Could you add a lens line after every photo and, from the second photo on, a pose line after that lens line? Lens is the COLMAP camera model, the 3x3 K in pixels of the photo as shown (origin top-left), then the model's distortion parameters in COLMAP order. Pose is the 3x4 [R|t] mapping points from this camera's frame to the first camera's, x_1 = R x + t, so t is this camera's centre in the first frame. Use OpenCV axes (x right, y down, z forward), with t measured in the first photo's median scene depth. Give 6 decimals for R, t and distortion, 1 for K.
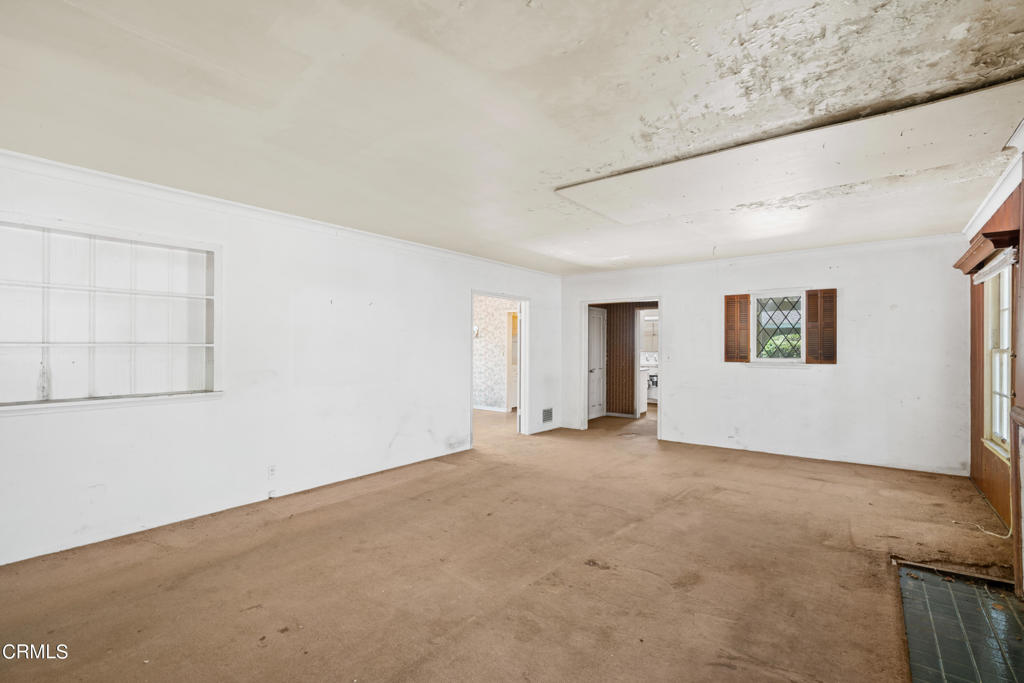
lens RADIAL K [[462.7, 0, 513.9], [0, 462.7, 341.5], [0, 0, 1]] dist [-0.004326, -0.000231]
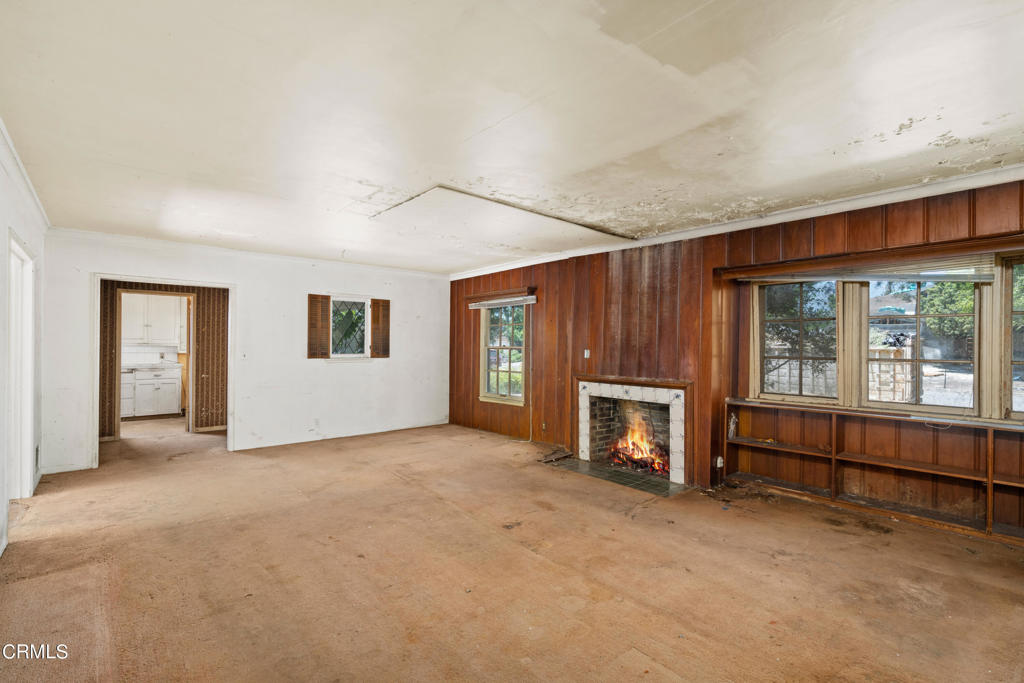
lens RADIAL K [[462.7, 0, 509.4], [0, 462.7, 343.9], [0, 0, 1]] dist [-0.004326, -0.000231]
pose [[0.191942, 0.003272, 0.981401, -0.741346], [-0.019077, 0.999818, 0.000397, 0.004619], [-0.981221, -0.018799, 0.191969, 0.573543]]
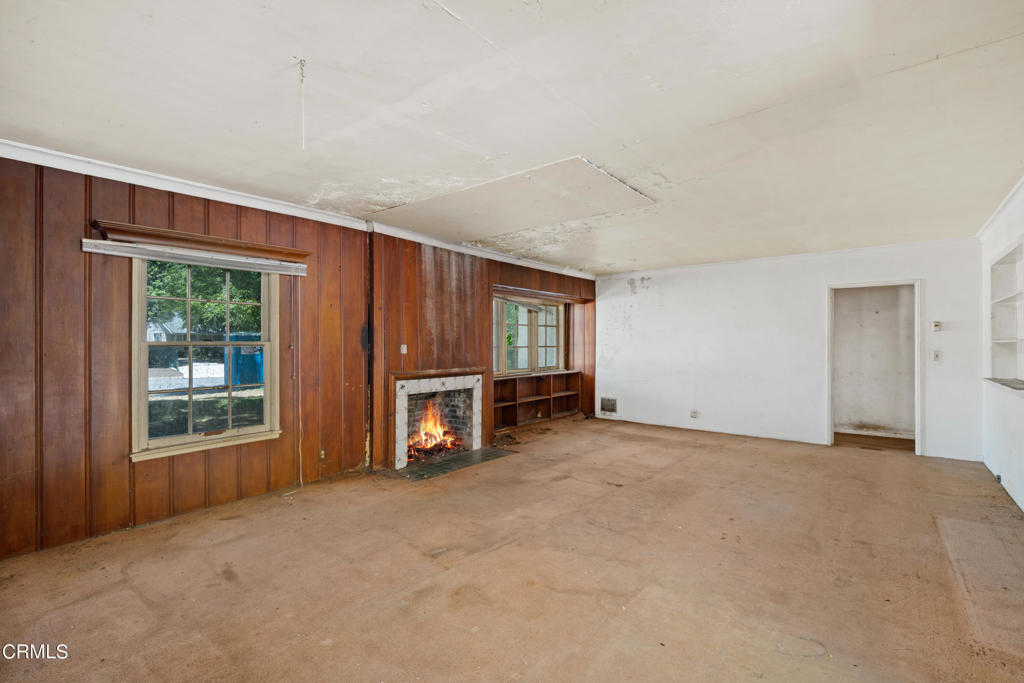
lens RADIAL K [[462.7, 0, 507.1], [0, 462.7, 340.8], [0, 0, 1]] dist [-0.004326, -0.000231]
pose [[-0.999447, -0.005426, 0.032821, 0.356313], [-0.005853, 0.999899, -0.012931, 0.022882], [-0.032748, -0.013116, -0.999378, 1.857689]]
